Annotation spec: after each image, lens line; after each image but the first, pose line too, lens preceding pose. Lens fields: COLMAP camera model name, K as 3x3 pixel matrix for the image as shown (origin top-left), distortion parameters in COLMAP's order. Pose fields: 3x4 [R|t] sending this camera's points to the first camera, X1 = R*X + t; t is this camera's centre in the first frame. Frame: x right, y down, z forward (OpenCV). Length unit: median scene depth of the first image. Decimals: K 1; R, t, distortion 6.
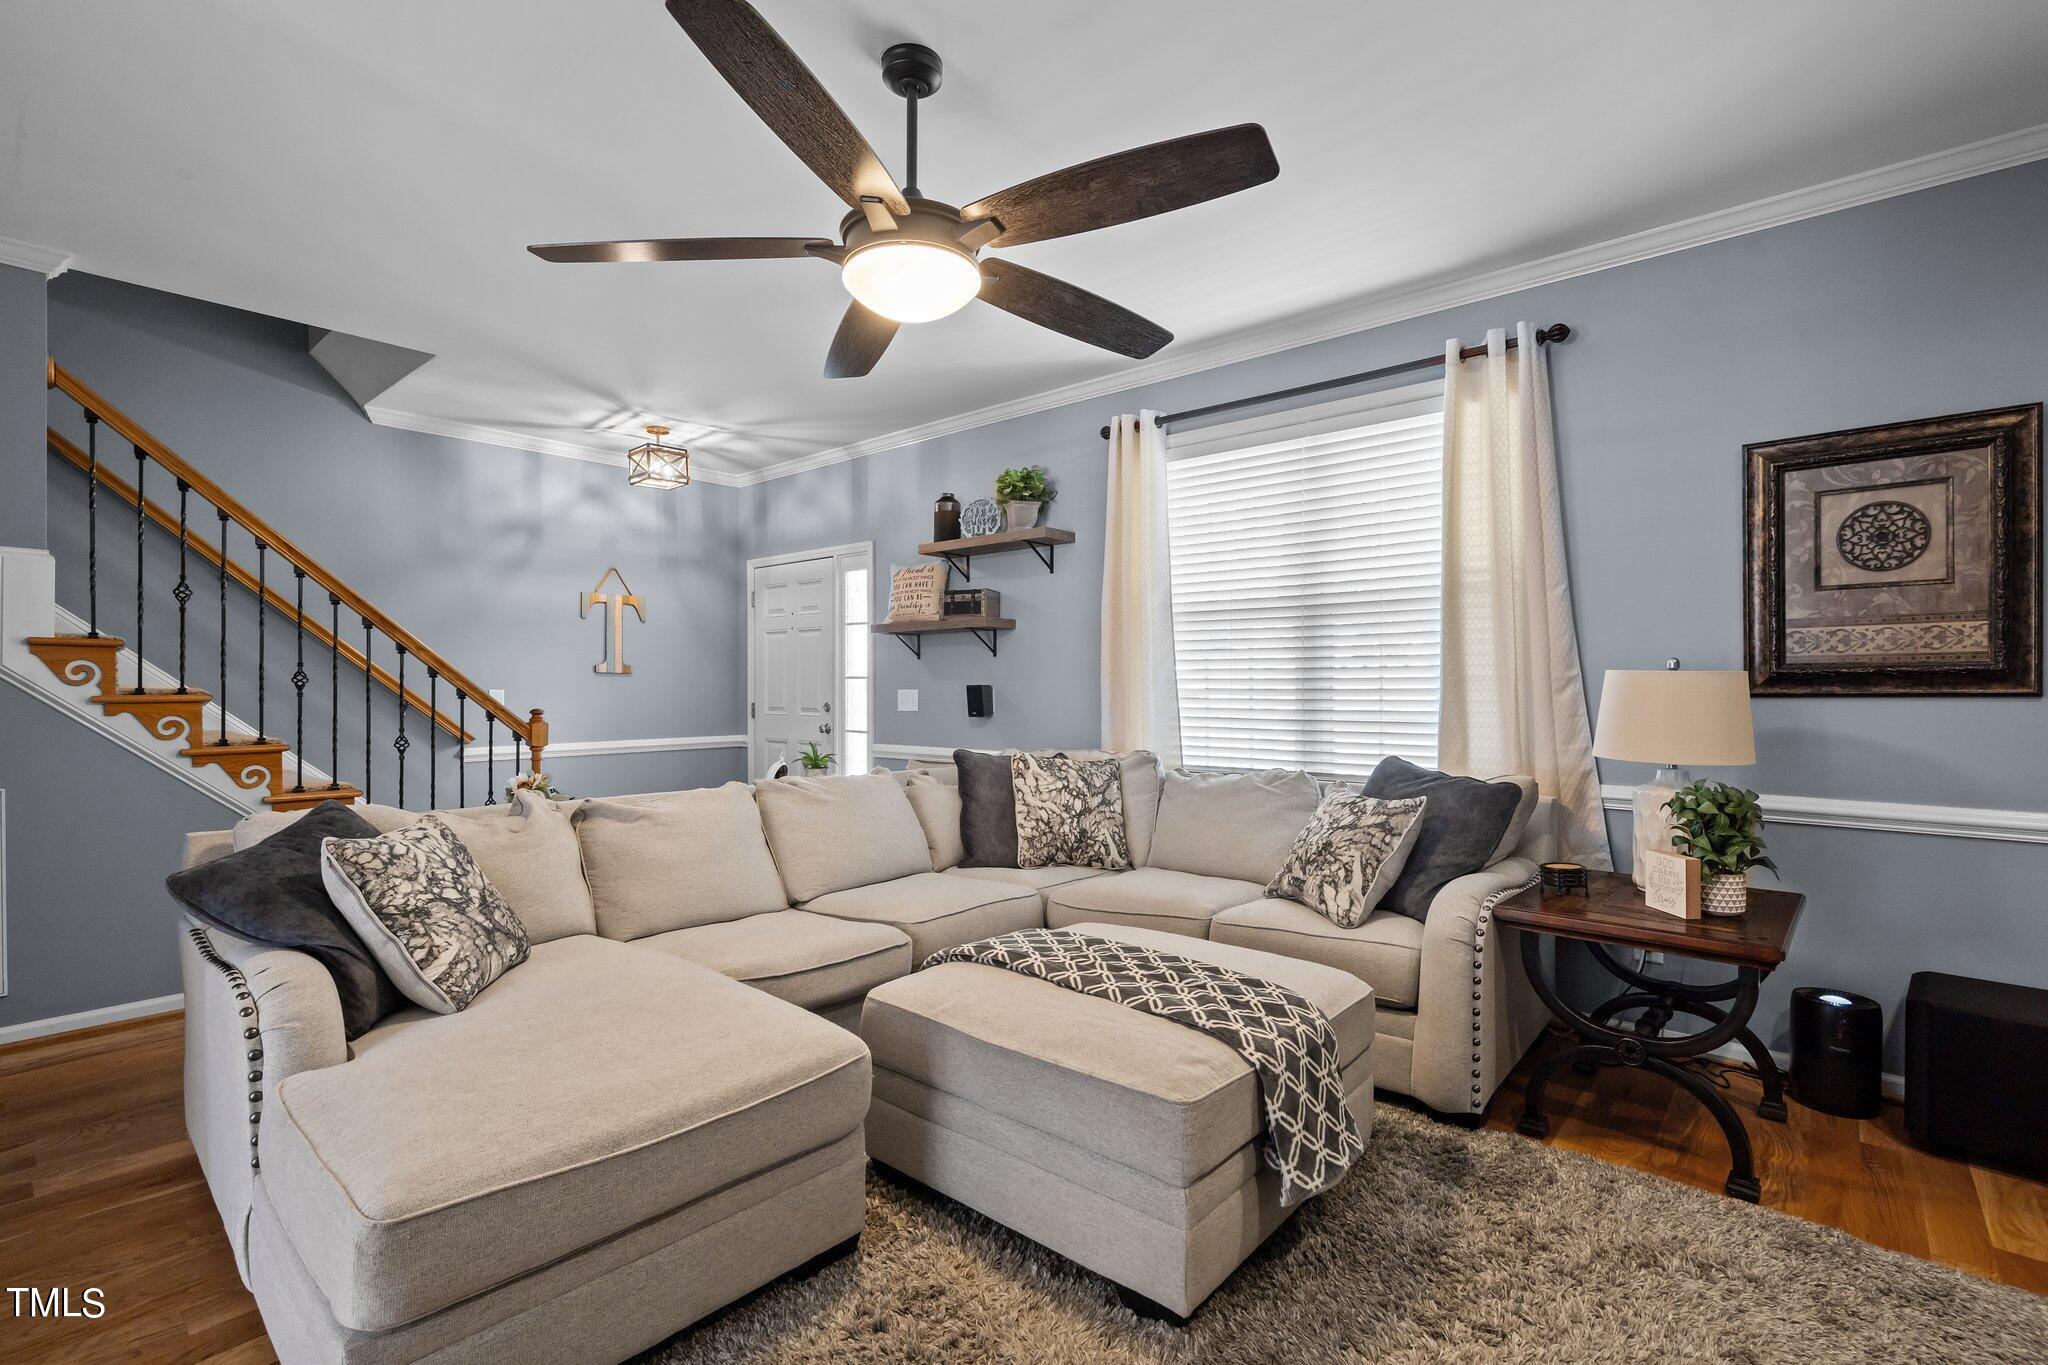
lens RADIAL K [[929.3, 0, 1024.0], [0, 929.3, 682.5], [0, 0, 1]] dist [-0.002310, 0.000498]
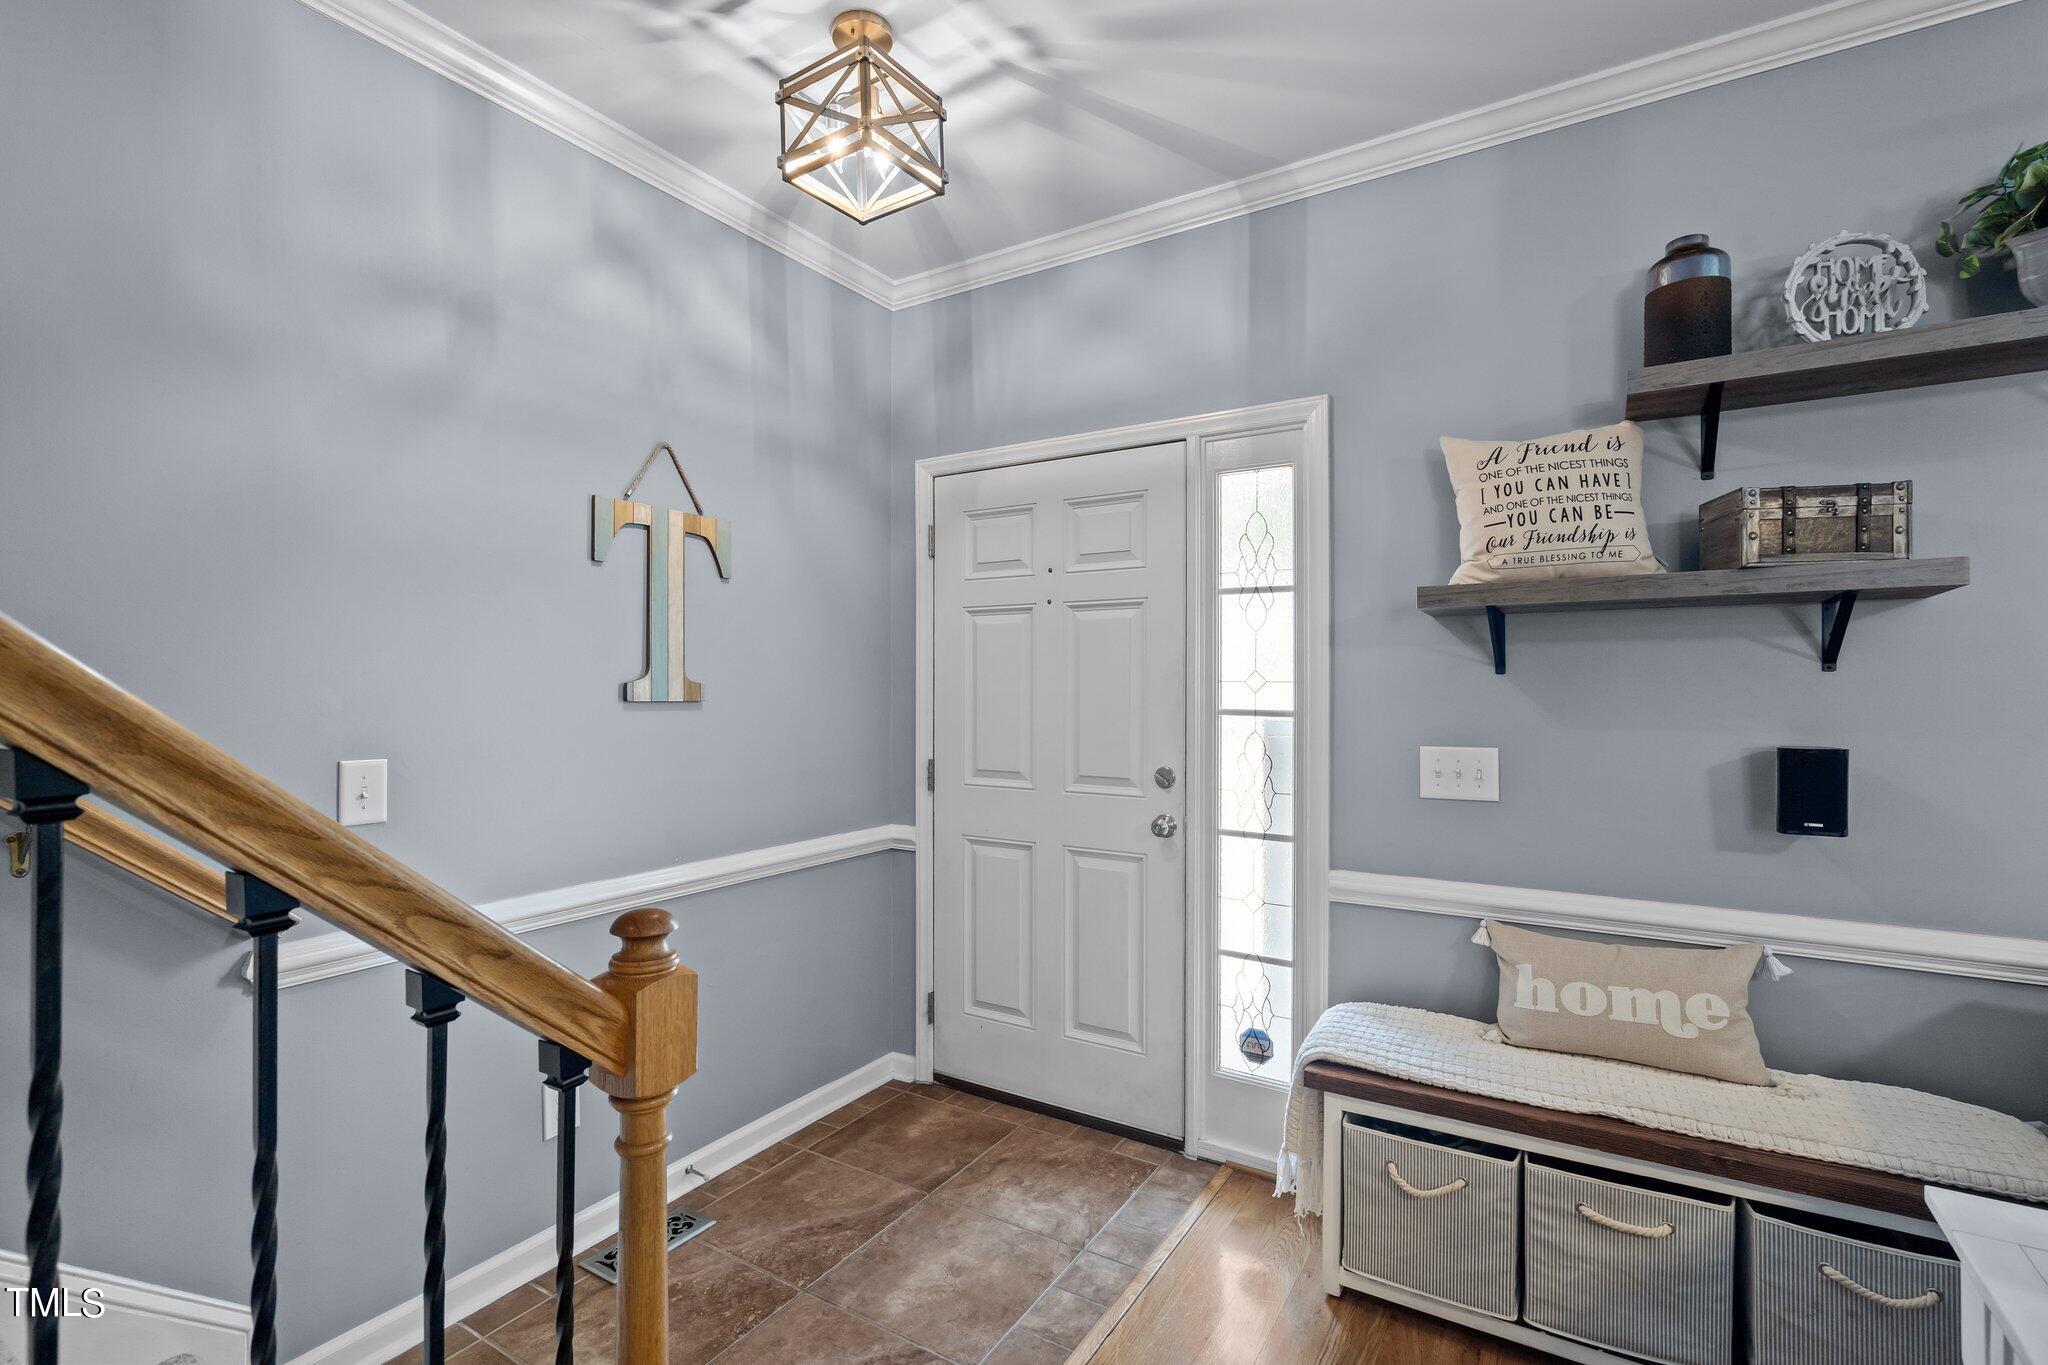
lens RADIAL K [[929.3, 0, 1024.0], [0, 929.3, 682.5], [0, 0, 1]] dist [-0.002310, 0.000498]
pose [[0.987822, 0.002762, 0.155562, -0.359913], [-0.002806, 0.999996, 0.000064, -0.019657], [-0.155561, -0.000499, 0.987826, 0.589920]]
